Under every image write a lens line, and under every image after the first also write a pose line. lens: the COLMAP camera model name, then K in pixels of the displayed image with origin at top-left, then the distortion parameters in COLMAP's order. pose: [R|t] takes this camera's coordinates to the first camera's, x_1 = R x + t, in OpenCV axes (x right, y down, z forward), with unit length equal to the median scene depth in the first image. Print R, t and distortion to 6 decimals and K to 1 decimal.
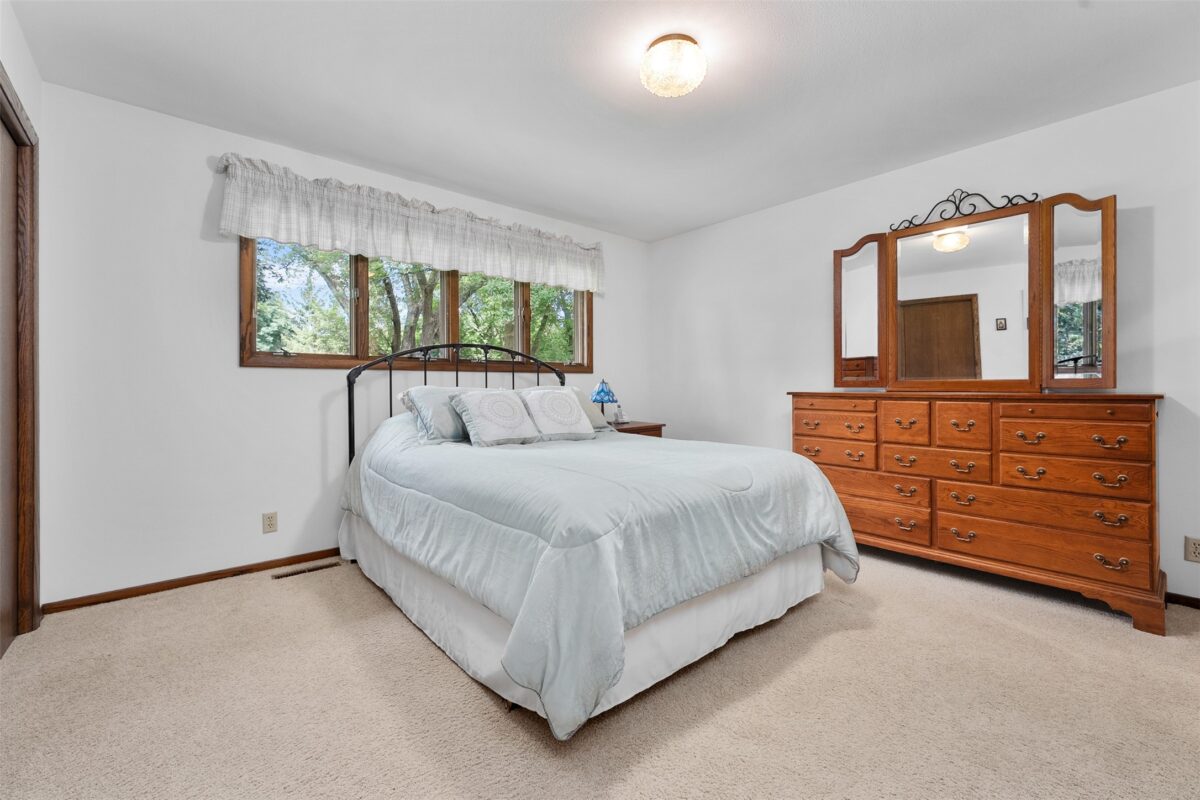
lens RADIAL K [[495.0, 0, 600.6], [0, 495.0, 384.7], [0, 0, 1]] dist [-0.000018, -0.000013]
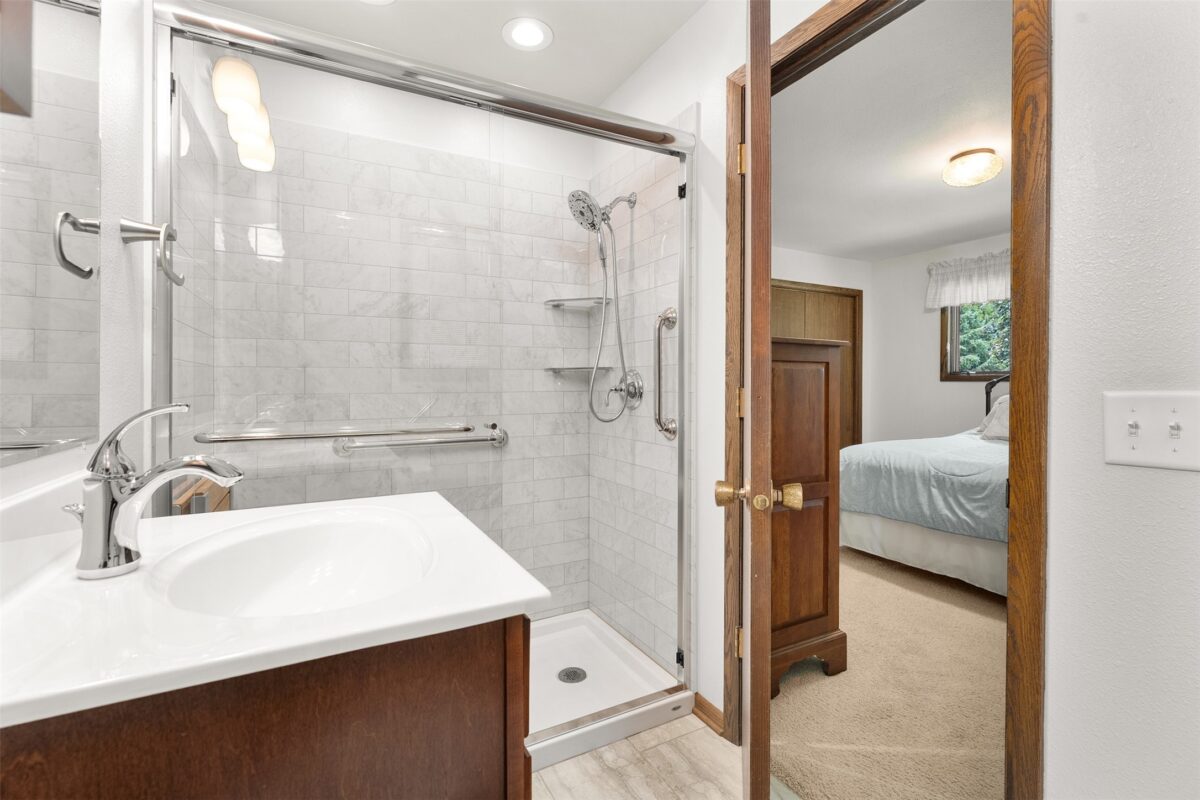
lens RADIAL K [[528.6, 0, 598.5], [0, 528.6, 386.0], [0, 0, 1]] dist [0.000595, -0.000008]
pose [[-0.226725, 0.005923, -0.973941, 1.873829], [0.001198, 0.999982, 0.005803, -0.046158], [0.973958, 0.000149, -0.226728, 0.346019]]
